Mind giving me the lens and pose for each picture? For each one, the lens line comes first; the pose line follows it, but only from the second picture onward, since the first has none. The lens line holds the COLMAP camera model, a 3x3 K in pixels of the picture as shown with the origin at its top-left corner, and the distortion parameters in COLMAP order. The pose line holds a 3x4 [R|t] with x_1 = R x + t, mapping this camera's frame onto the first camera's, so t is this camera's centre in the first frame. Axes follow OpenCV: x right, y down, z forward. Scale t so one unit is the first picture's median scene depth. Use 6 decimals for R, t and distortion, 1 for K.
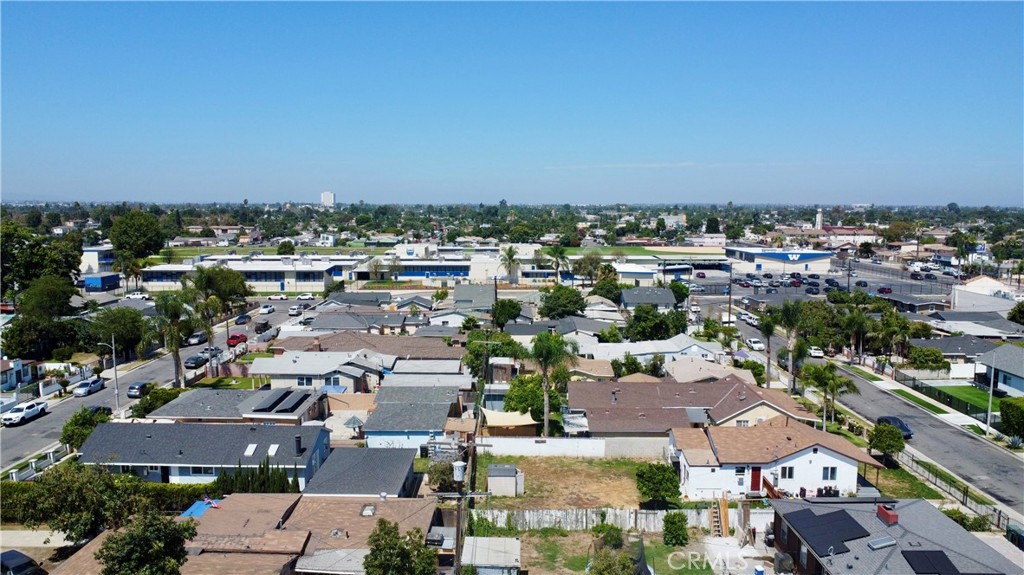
lens RADIAL K [[741.8, 0, 511.1], [0, 741.8, 285.5], [0, 0, 1]] dist [-0.024909, -0.010488]
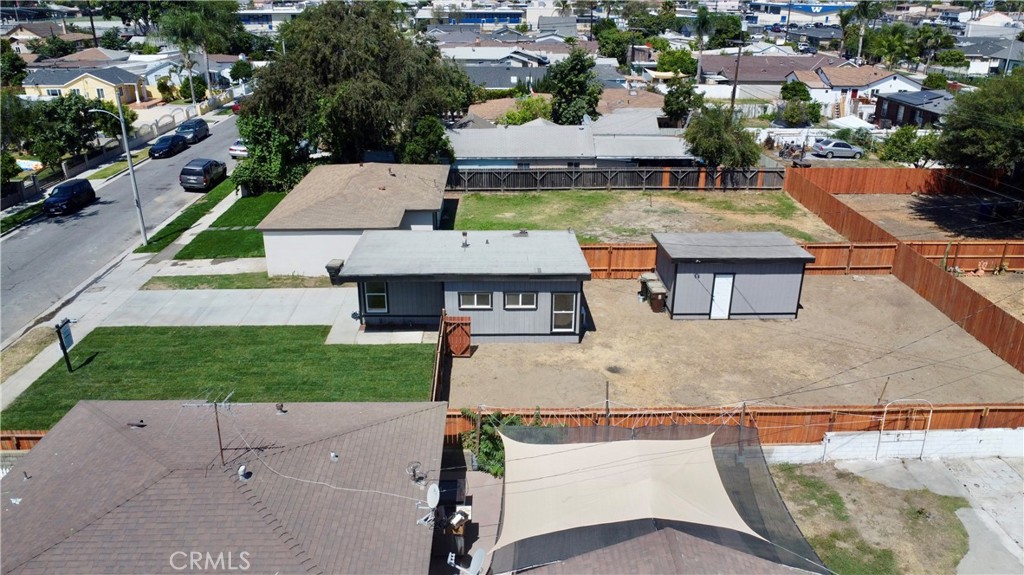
lens RADIAL K [[741.8, 0, 514.2], [0, 741.8, 288.2], [0, 0, 1]] dist [-0.024909, -0.010488]
pose [[0.999410, -0.015185, 0.030816, -0.235147], [0.005921, 0.959720, 0.280897, 0.120411], [-0.033840, -0.280549, 0.959243, -0.297917]]
